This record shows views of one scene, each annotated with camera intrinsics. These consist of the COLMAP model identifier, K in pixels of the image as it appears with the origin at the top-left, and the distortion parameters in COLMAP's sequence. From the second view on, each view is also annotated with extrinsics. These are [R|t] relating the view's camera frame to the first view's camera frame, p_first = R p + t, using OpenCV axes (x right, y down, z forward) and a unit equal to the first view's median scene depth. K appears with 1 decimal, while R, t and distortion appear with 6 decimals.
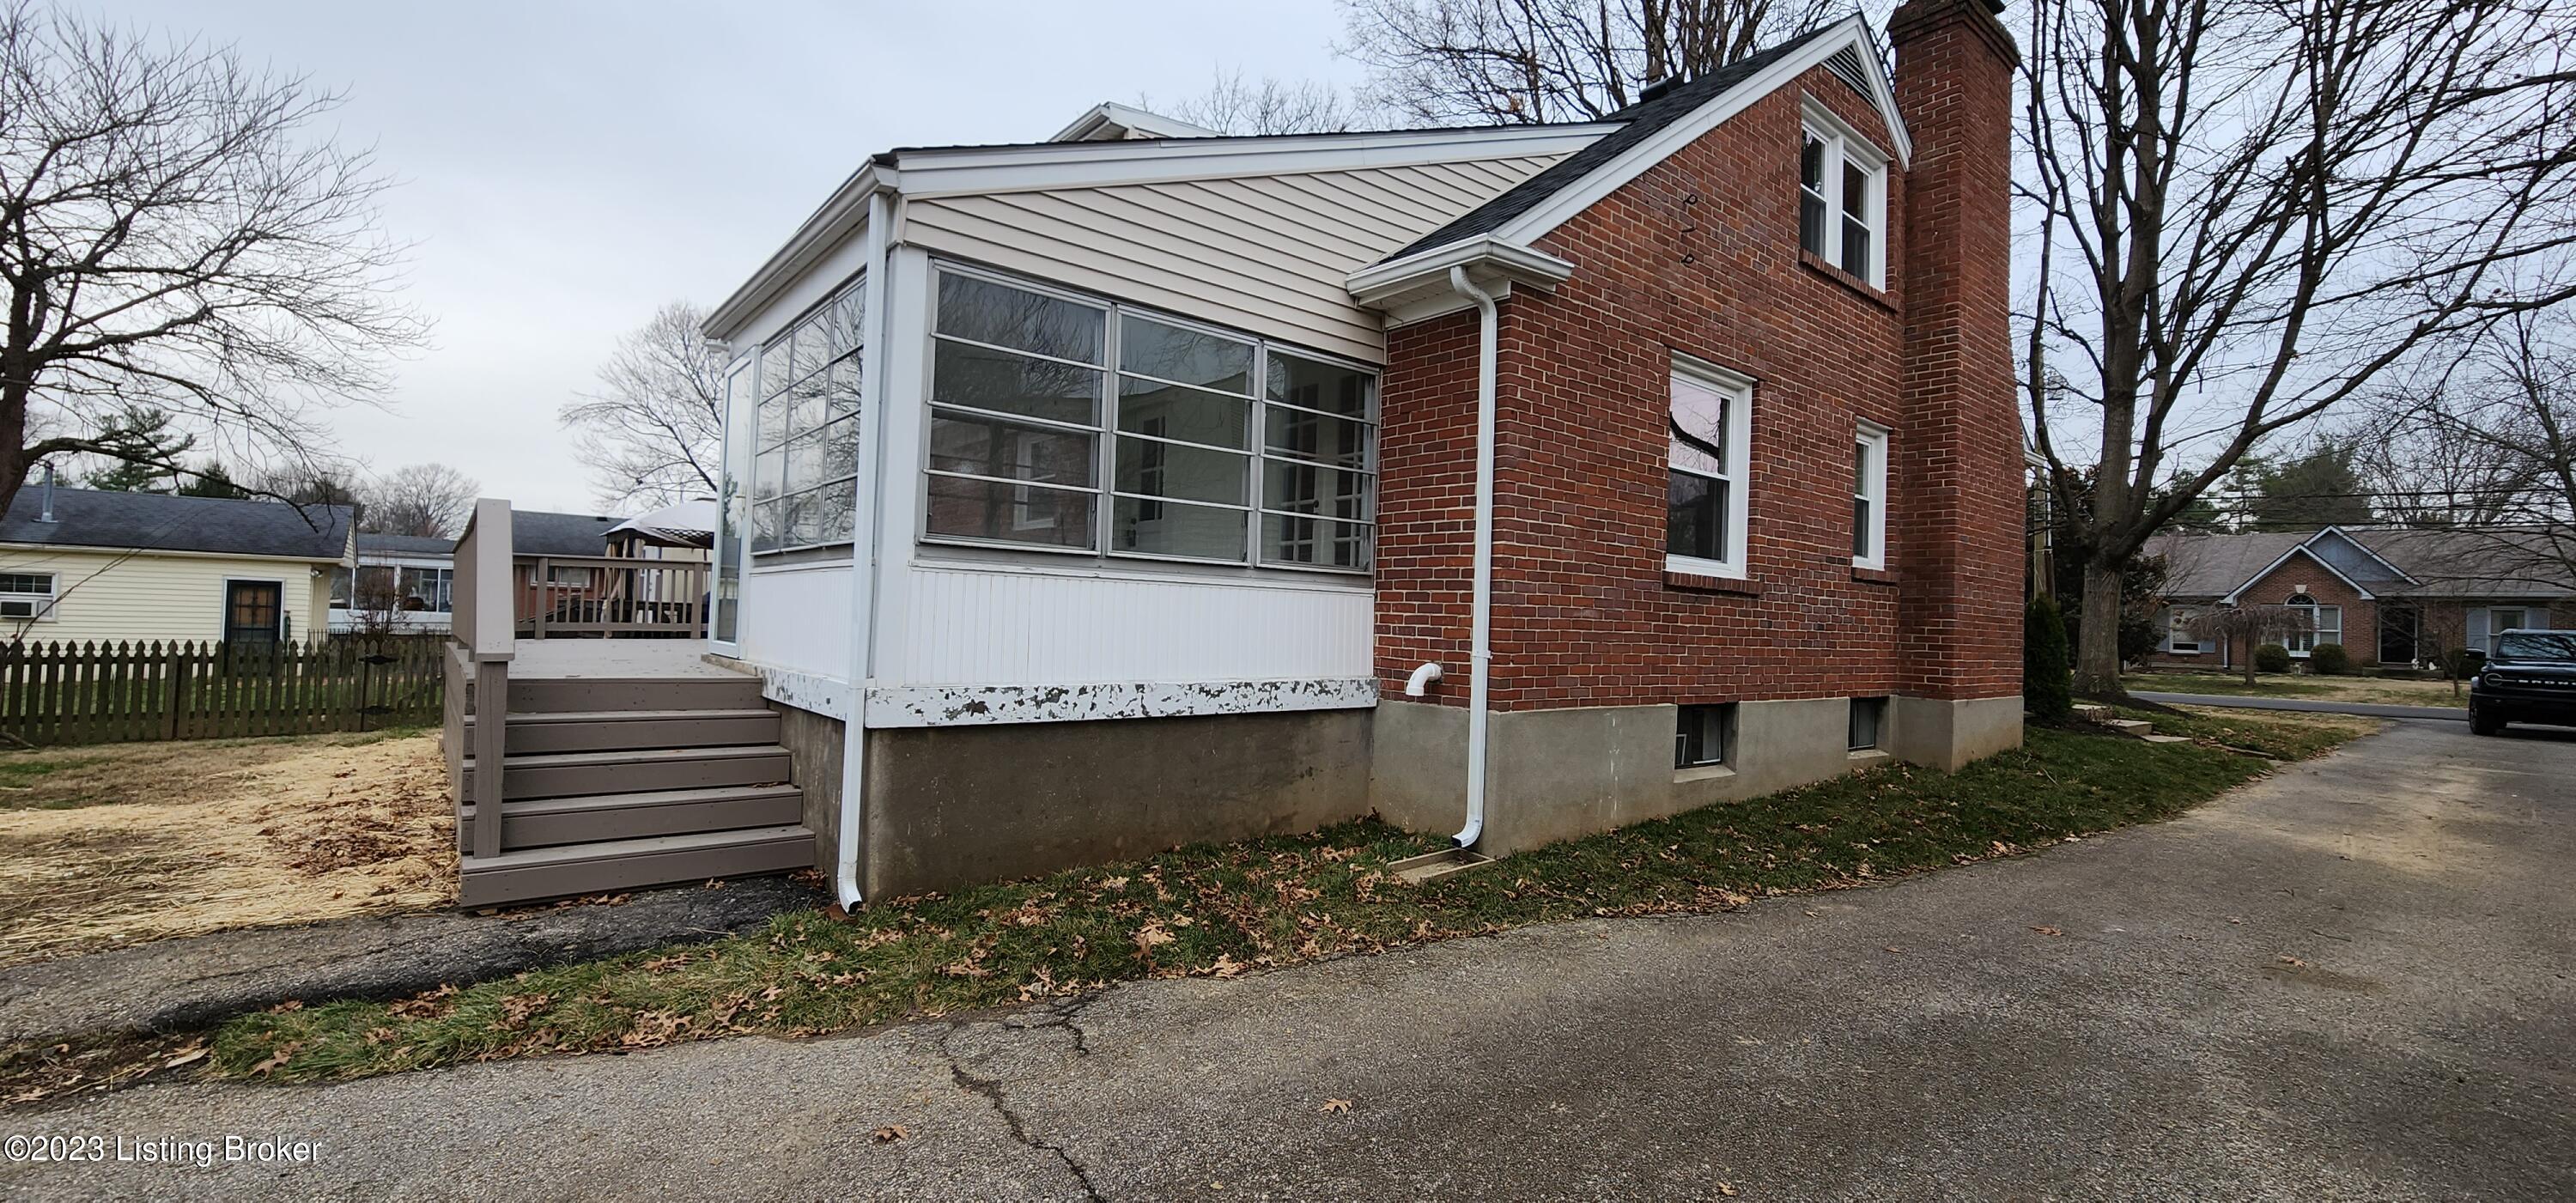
lens RADIAL K [[1047.3, 0, 1284.6], [0, 1047.3, 587.9], [0, 0, 1]] dist [-0.000784, -0.001360]
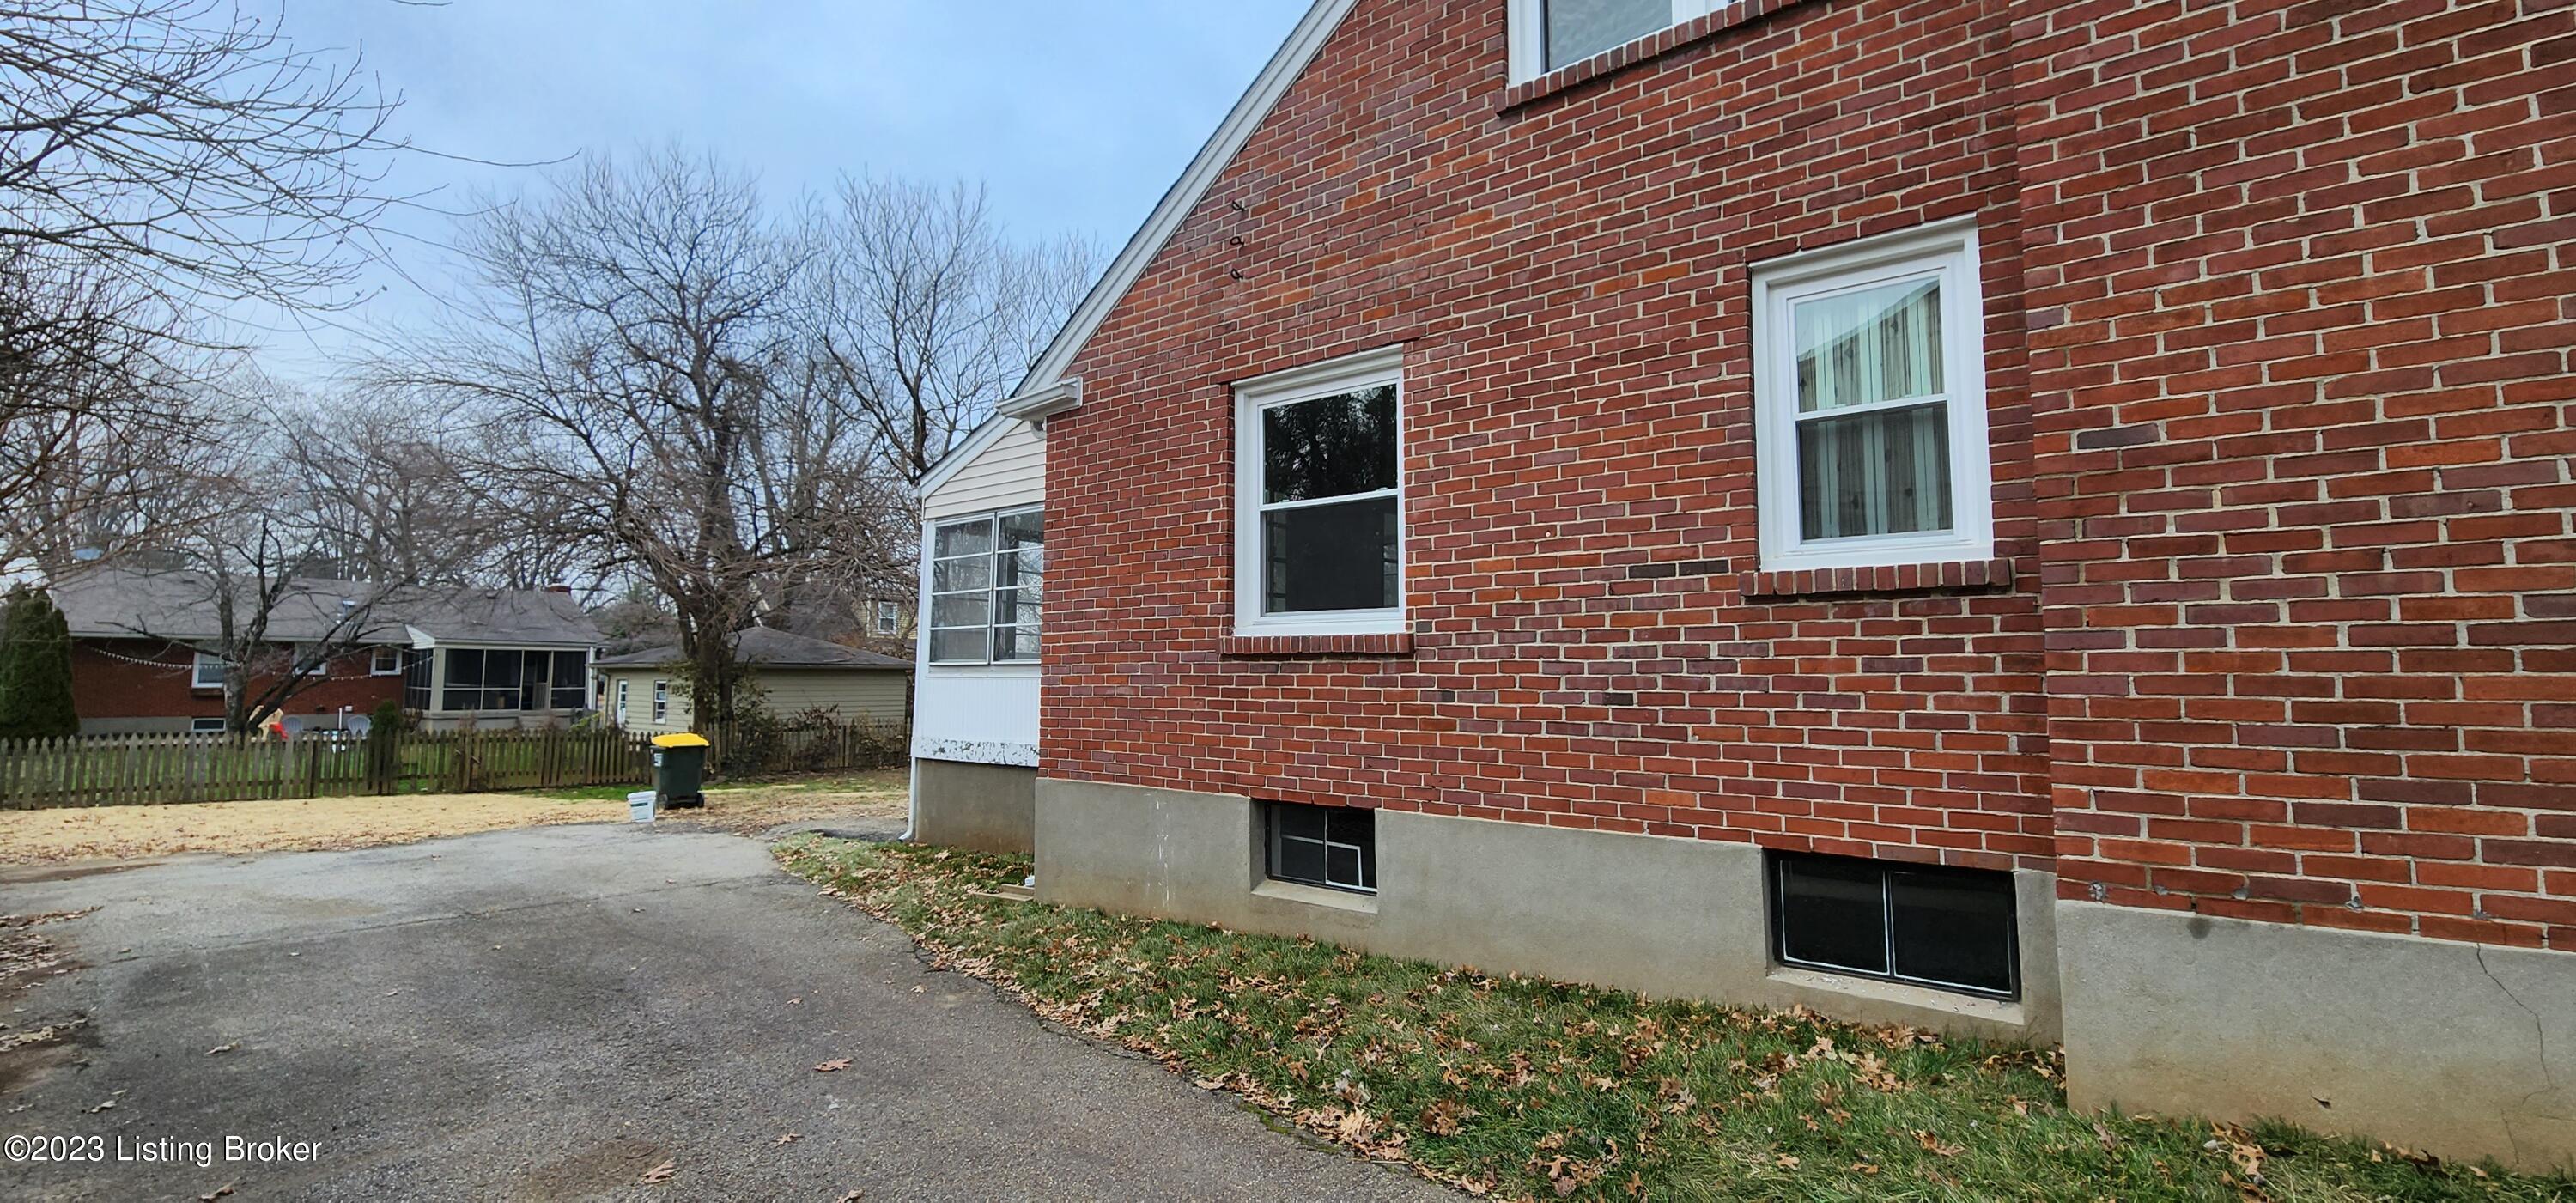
lens RADIAL K [[1047.3, 0, 1295.0], [0, 1047.3, 592.2], [0, 0, 1]] dist [-0.000784, -0.001360]
pose [[0.209760, -0.114673, -0.971005, 1.143851], [0.037926, 0.993306, -0.109114, 0.040329], [0.977017, -0.013939, 0.212705, 0.818530]]
